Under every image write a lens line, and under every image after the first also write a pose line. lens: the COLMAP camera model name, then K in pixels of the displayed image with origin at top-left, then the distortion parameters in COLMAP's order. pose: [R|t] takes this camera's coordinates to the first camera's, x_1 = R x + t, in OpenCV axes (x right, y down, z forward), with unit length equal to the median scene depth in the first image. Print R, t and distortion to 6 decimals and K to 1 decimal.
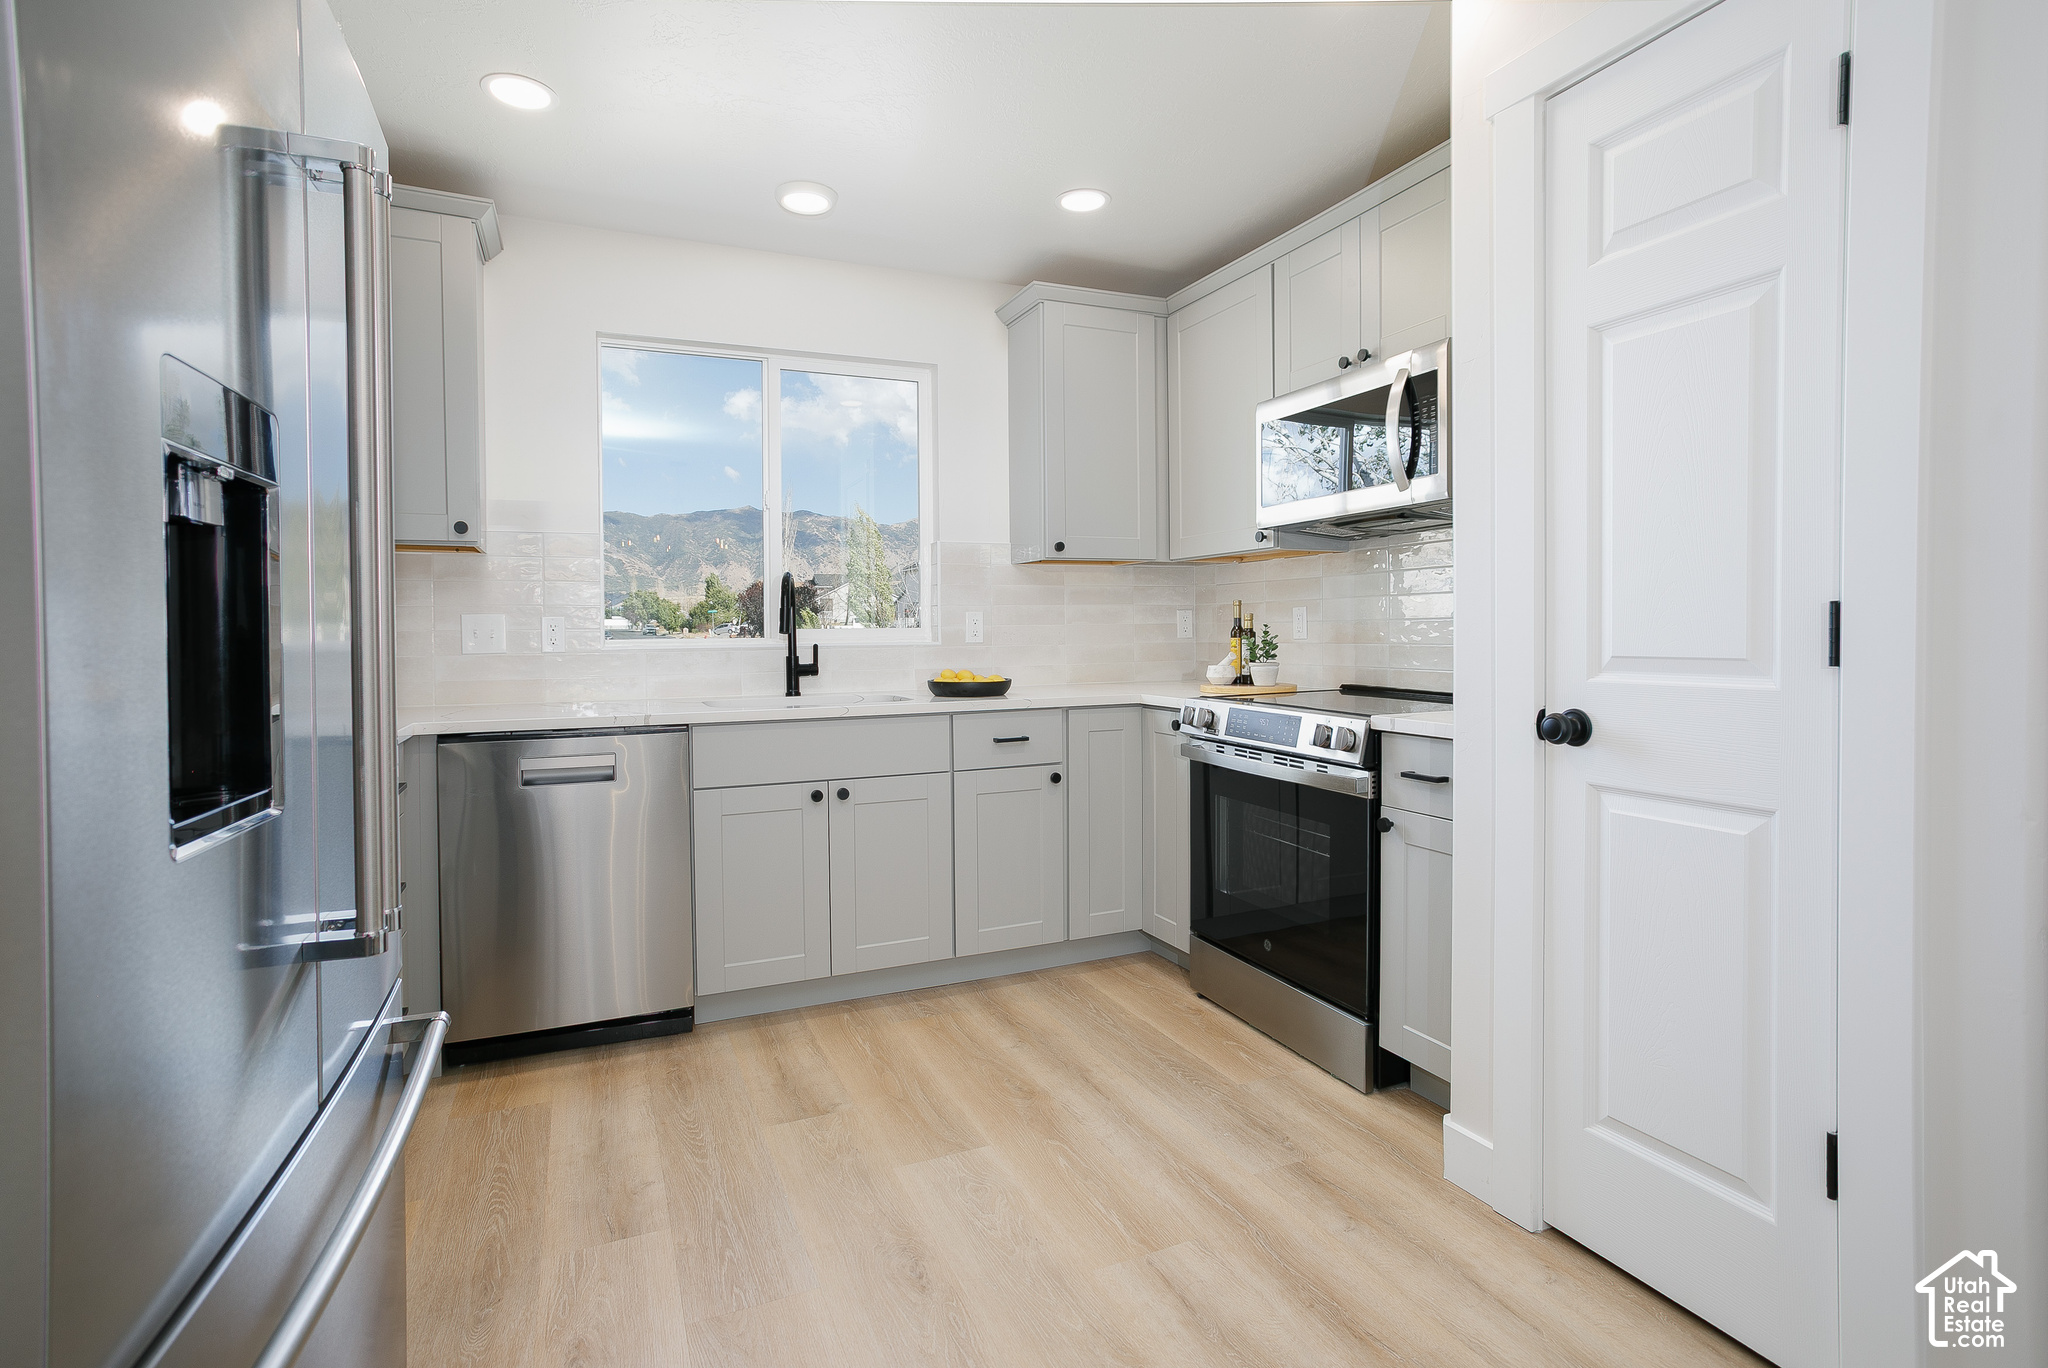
lens RADIAL K [[983.7, 0, 1002.6], [0, 983.7, 666.8], [0, 0, 1]] dist [0.000392, 0.001503]
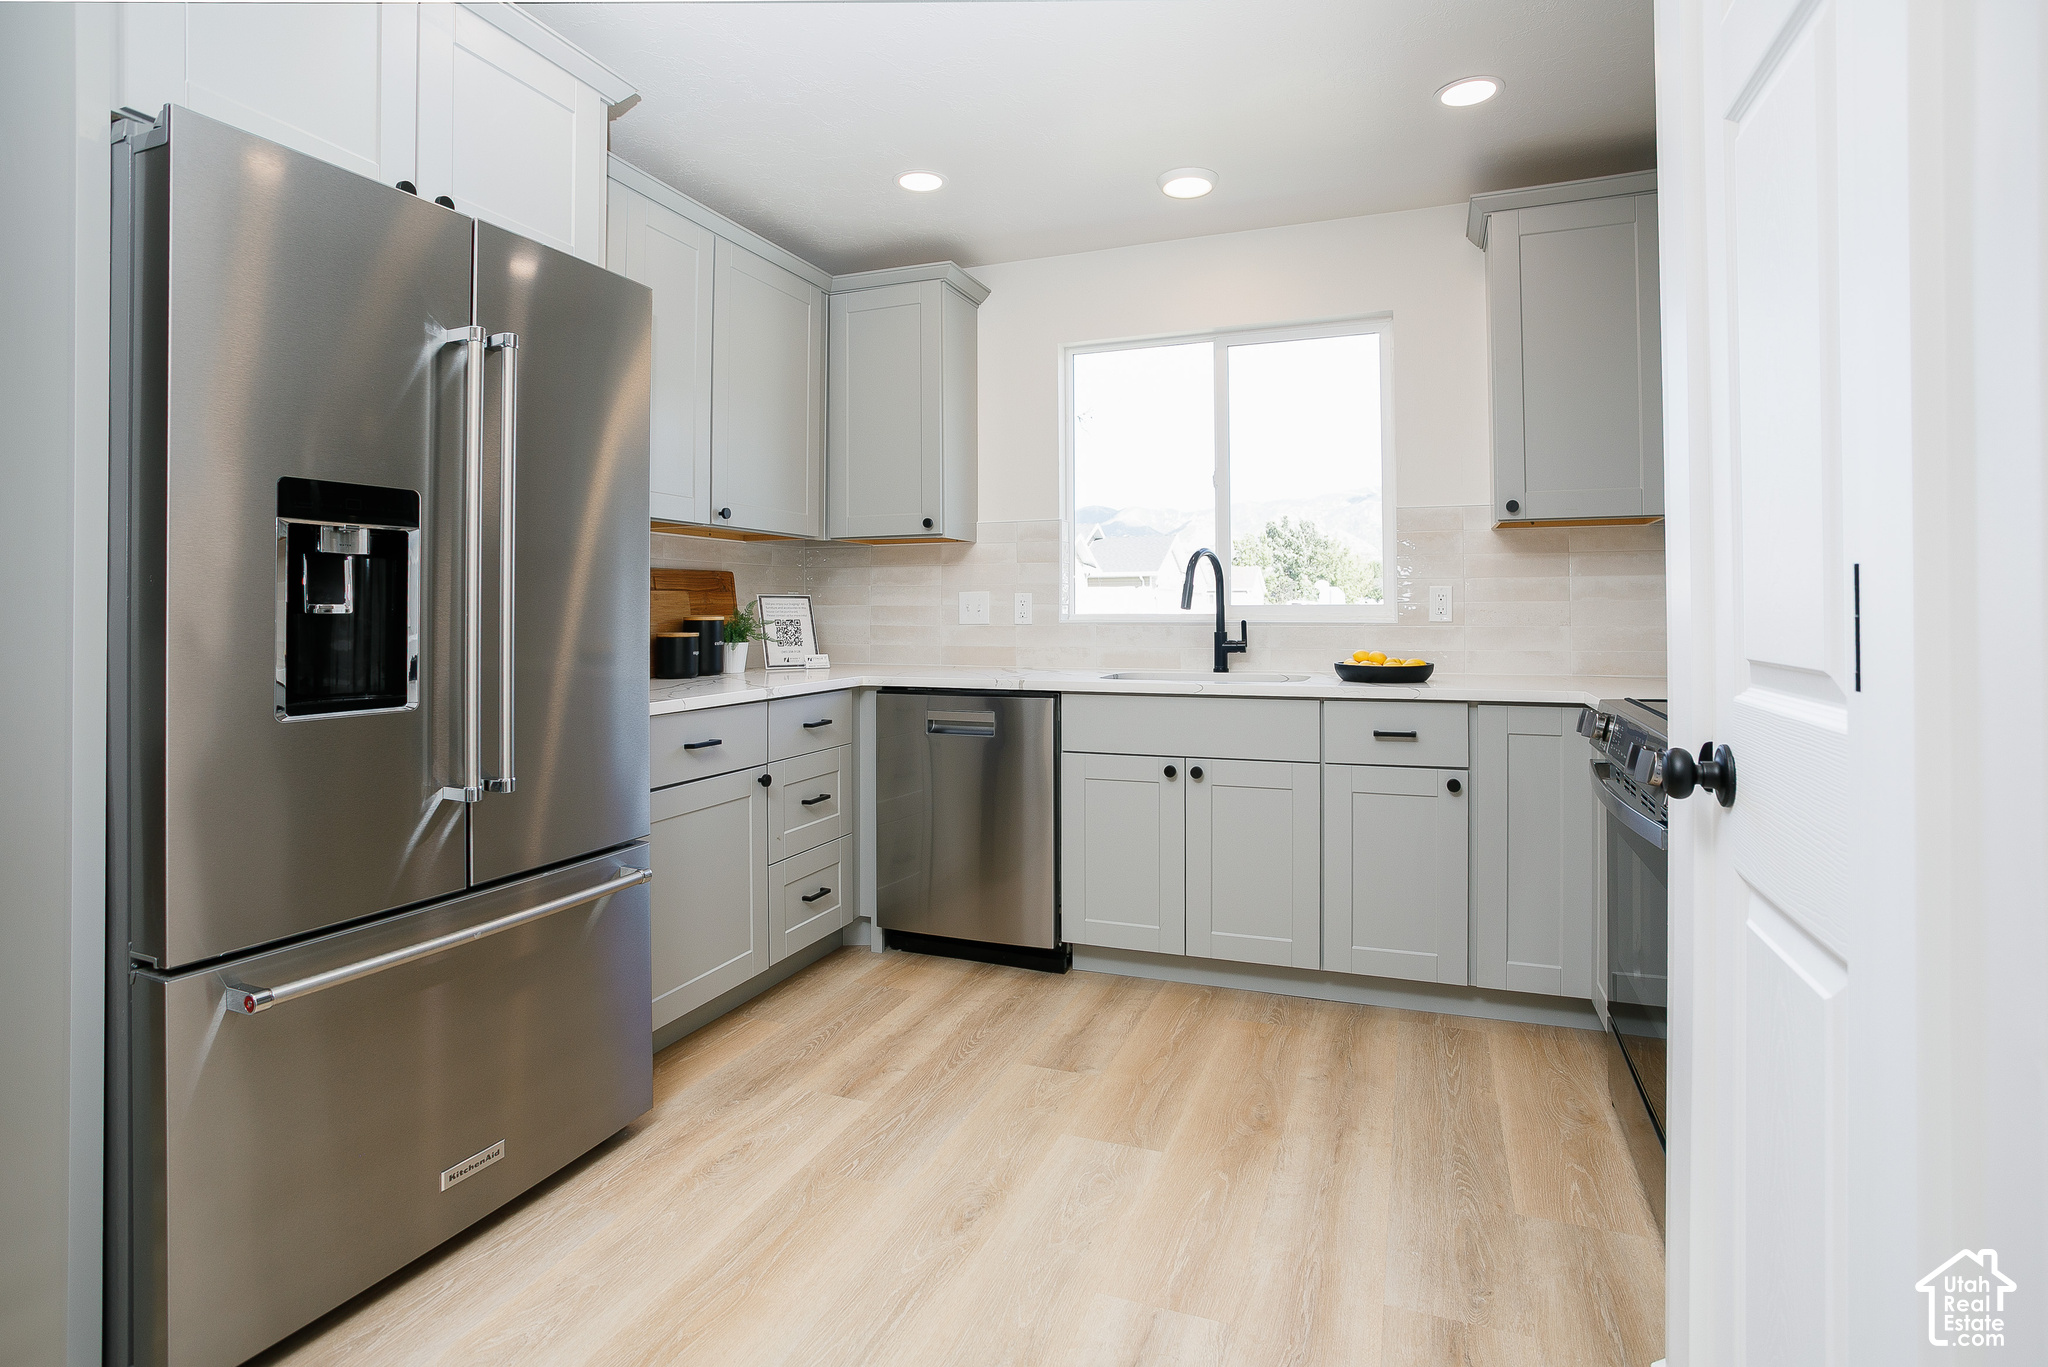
lens RADIAL K [[1015.6, 0, 1015.9], [0, 1015.6, 612.8], [0, 0, 1]] dist [-0.066411, 0.048523]
pose [[0.715288, 0.009049, -0.698772, 0.434531], [-0.028485, 0.999463, -0.016215, -0.009538], [0.698250, 0.031503, 0.715161, 0.155762]]
